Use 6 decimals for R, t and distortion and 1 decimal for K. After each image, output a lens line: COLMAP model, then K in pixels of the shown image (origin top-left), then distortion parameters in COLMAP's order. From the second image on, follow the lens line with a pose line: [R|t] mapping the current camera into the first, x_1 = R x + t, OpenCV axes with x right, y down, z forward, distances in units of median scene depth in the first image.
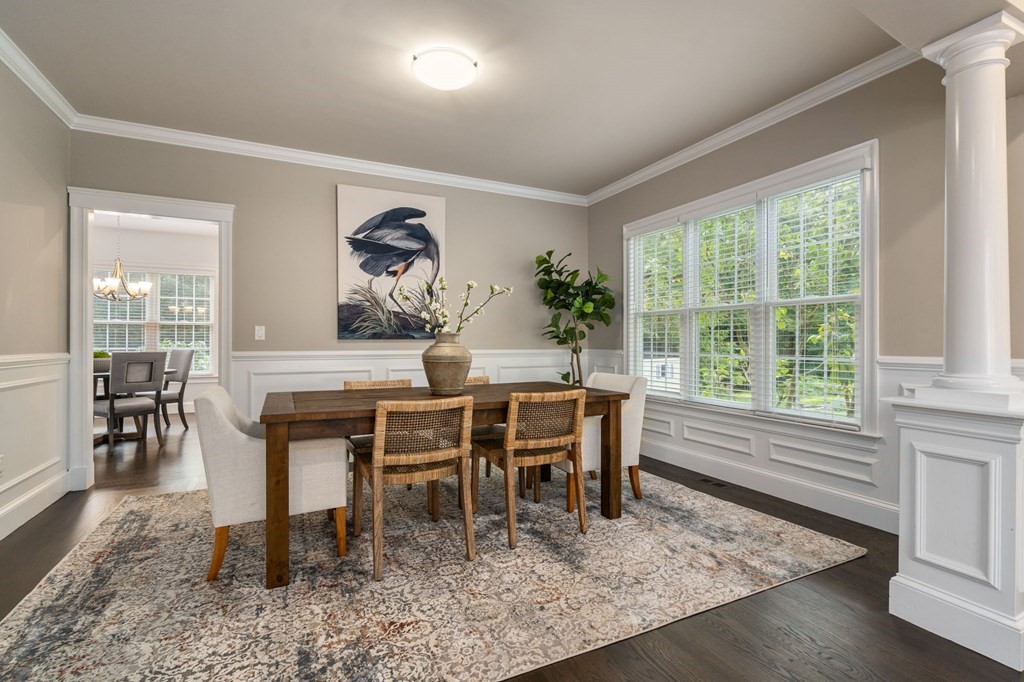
lens RADIAL K [[472.4, 0, 508.2], [0, 472.4, 342.1], [0, 0, 1]] dist [-0.000784, 0.000077]
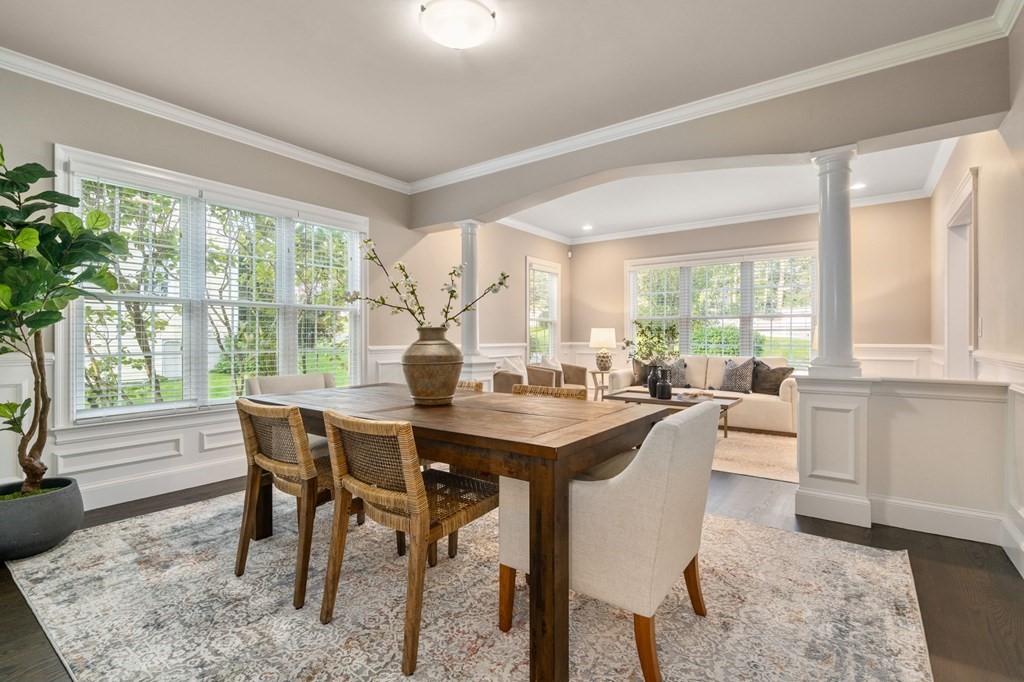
lens RADIAL K [[472.4, 0, 508.2], [0, 472.4, 342.1], [0, 0, 1]] dist [-0.000784, 0.000077]
pose [[-0.459595, -0.007972, 0.888093, -0.907489], [0.002177, 0.999947, 0.010103, -0.000931], [-0.888126, 0.006577, -0.459553, 1.259917]]
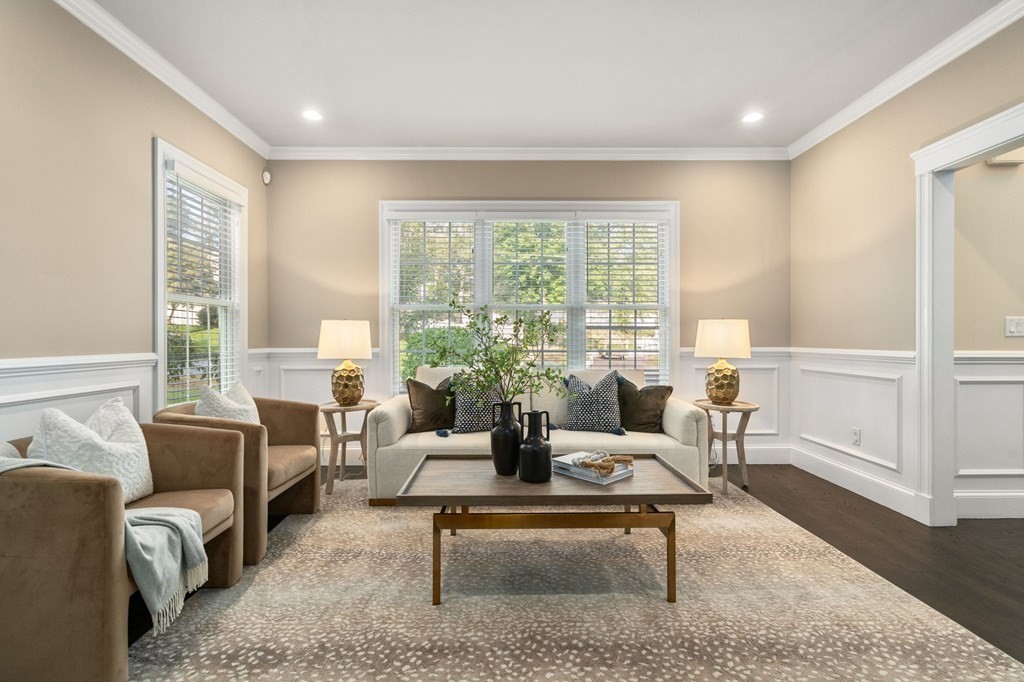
lens RADIAL K [[471.1, 0, 511.5], [0, 471.1, 338.4], [0, 0, 1]] dist [-0.001731, -0.000130]
pose [[-0.903667, 0.003344, 0.428222, 0.103142], [0.003063, 0.999994, -0.001345, 0.001583], [-0.428224, 0.000096, -0.903673, 0.638716]]
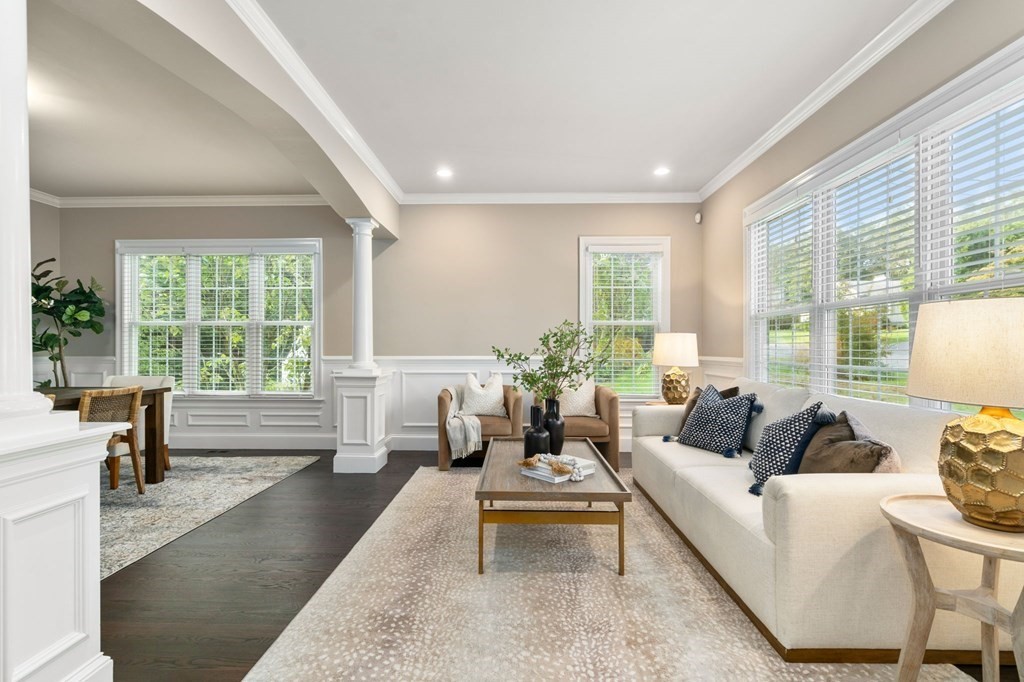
lens RADIAL K [[472.4, 0, 508.2], [0, 472.4, 342.1], [0, 0, 1]] dist [-0.000784, 0.000077]
pose [[0.458118, 0.010726, 0.888827, -0.501339], [0.001975, 0.999912, -0.013085, 0.000241], [-0.888889, 0.007749, 0.458057, -0.470609]]
